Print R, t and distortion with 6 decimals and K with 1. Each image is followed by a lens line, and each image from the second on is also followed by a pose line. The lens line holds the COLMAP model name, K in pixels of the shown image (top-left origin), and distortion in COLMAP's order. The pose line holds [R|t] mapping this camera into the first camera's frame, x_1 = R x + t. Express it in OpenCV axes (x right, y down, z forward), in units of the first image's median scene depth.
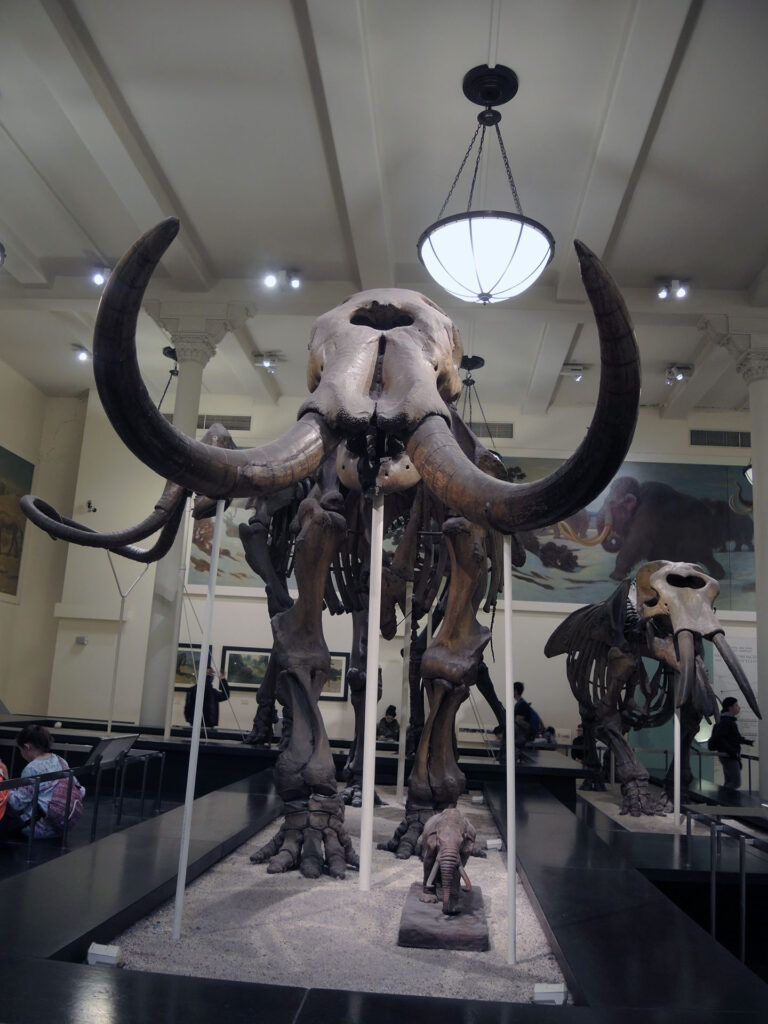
lens RADIAL K [[858.4, 0, 384.0], [0, 858.4, 512.0], [0, 0, 1]] dist [-0.039980, -0.056697]
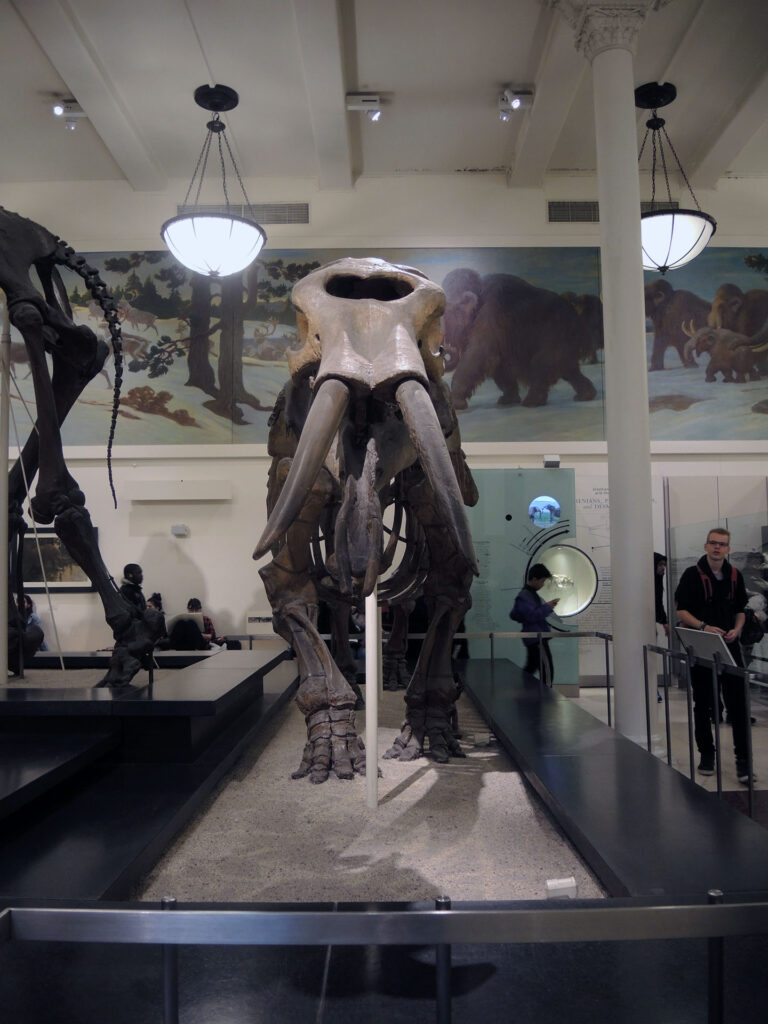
lens RADIAL K [[858.4, 0, 384.0], [0, 858.4, 512.0], [0, 0, 1]] dist [-0.039980, -0.056697]
pose [[0.995697, -0.060639, 0.070074, 0.159112], [0.050958, 0.989870, 0.132514, 0.068654], [-0.077400, -0.128373, 0.988701, 0.263453]]
